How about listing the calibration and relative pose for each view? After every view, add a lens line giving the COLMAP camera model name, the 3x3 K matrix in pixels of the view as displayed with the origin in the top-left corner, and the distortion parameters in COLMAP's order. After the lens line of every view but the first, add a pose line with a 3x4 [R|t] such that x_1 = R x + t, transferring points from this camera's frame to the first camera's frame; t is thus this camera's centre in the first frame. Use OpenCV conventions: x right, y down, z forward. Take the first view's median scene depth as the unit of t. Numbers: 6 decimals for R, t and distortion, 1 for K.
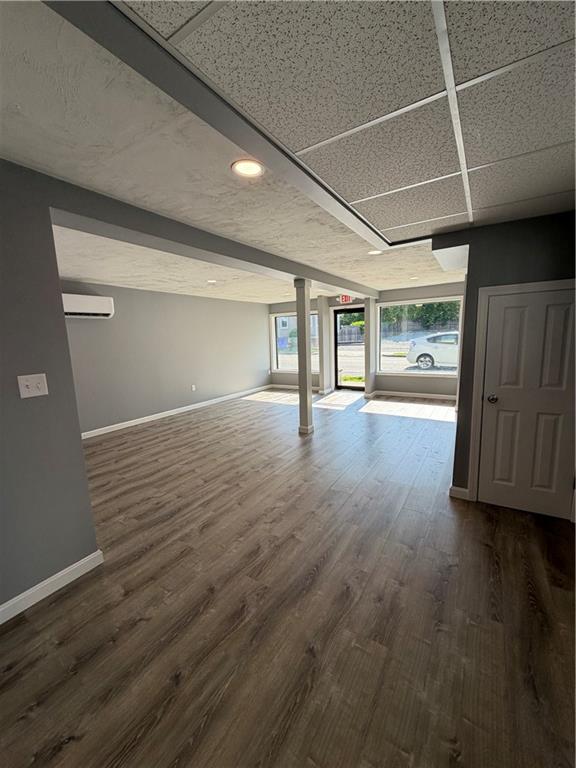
lens RADIAL K [[305.0, 0, 288.2], [0, 305.0, 384.4], [0, 0, 1]] dist [-0.002029, 0.000201]
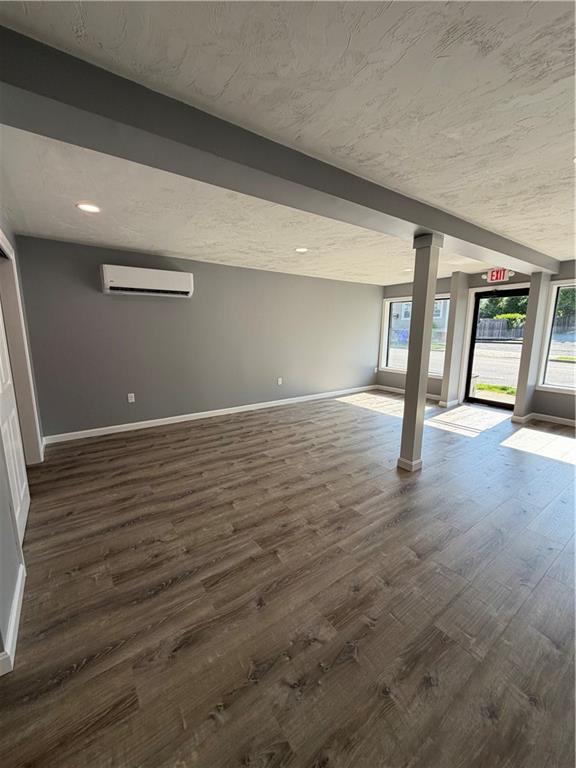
lens RADIAL K [[305.0, 0, 287.4], [0, 305.0, 382.9], [0, 0, 1]] dist [-0.002029, 0.000201]
pose [[0.926924, 0.105764, -0.360035, 0.032458], [-0.096143, 0.994369, 0.044582, -0.035259], [0.362723, -0.006710, 0.931873, 0.276455]]
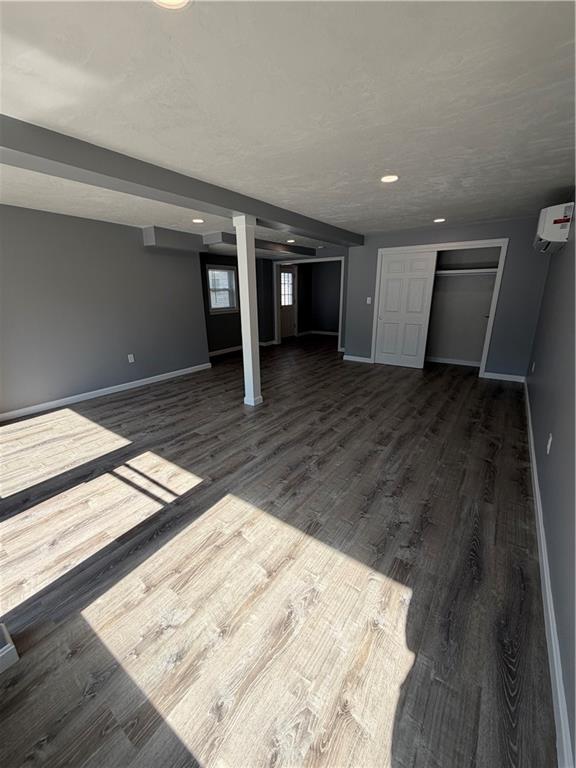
lens RADIAL K [[305.0, 0, 287.4], [0, 305.0, 384.8], [0, 0, 1]] dist [-0.002029, 0.000201]
pose [[-0.997725, 0.028950, 0.060883, -0.092338], [0.052734, 0.897764, 0.437310, -0.267337], [-0.041998, 0.439525, -0.897248, 1.763610]]
